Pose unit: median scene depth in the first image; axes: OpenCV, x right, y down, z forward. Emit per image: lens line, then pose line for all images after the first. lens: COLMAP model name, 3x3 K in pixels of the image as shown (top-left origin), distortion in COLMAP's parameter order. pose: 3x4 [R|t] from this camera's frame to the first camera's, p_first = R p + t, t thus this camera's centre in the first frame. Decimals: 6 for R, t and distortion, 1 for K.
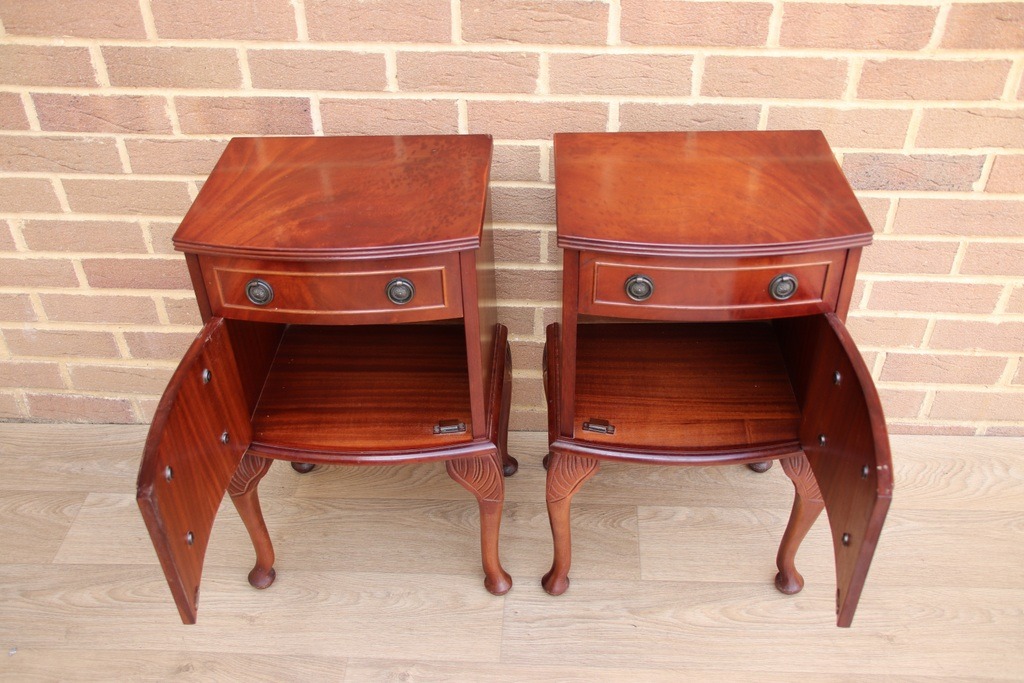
lens RADIAL K [[982.7, 0, 508.8], [0, 982.7, 355.4], [0, 0, 1]] dist [0.016836, 0.000000]
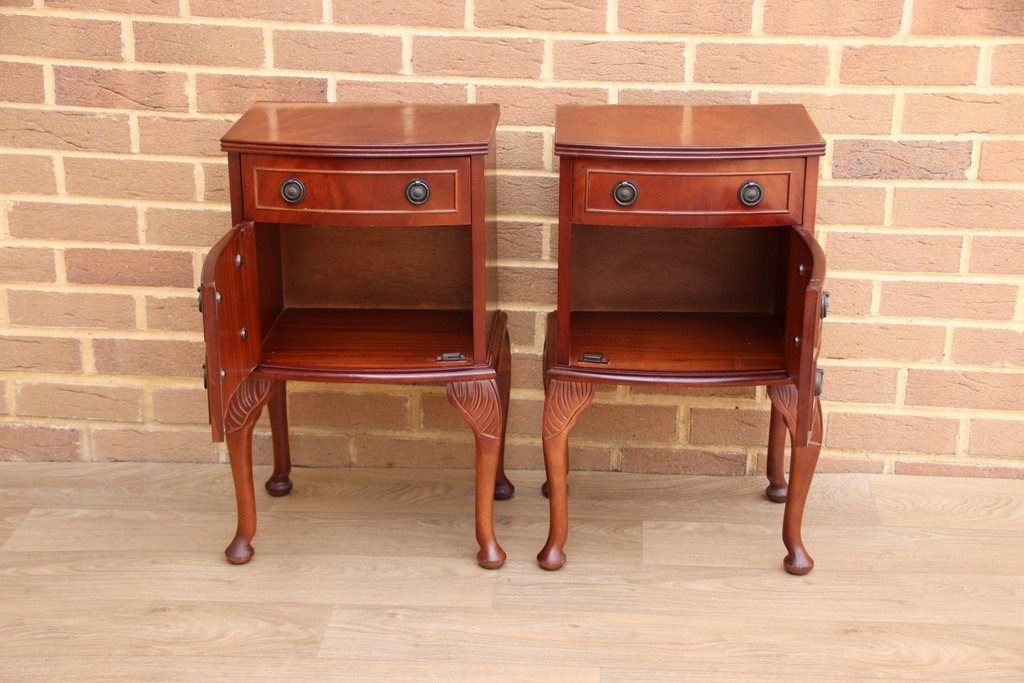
lens RADIAL K [[1828.2, 0, 516.0], [0, 1828.2, 367.9], [0, 0, 1]] dist [0.440516, 0.000000]
pose [[0.999638, 0.026649, 0.003821, 0.001274], [-0.023945, 0.944985, -0.326235, 0.666188], [-0.012305, 0.326025, 0.945281, -0.775386]]
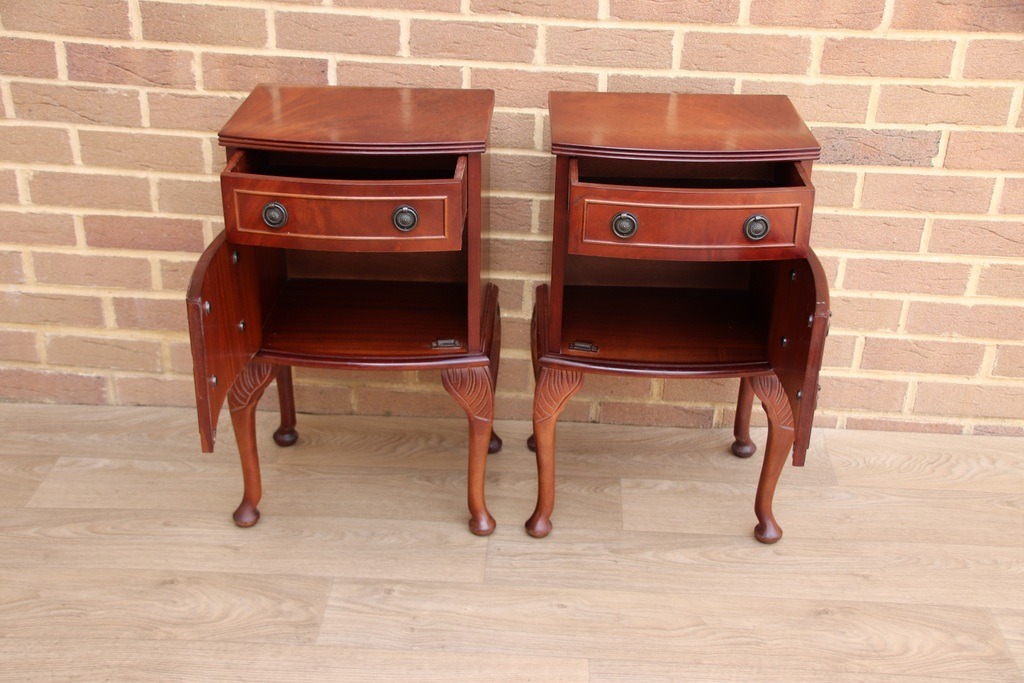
lens RADIAL K [[1312.4, 0, 508.6], [0, 1312.4, 359.4], [0, 0, 1]] dist [0.186359, 0.000000]
pose [[0.998958, 0.036459, 0.027461, -0.028523], [-0.029967, 0.977683, -0.207937, 0.361910], [-0.034430, 0.206897, 0.977757, -0.383551]]
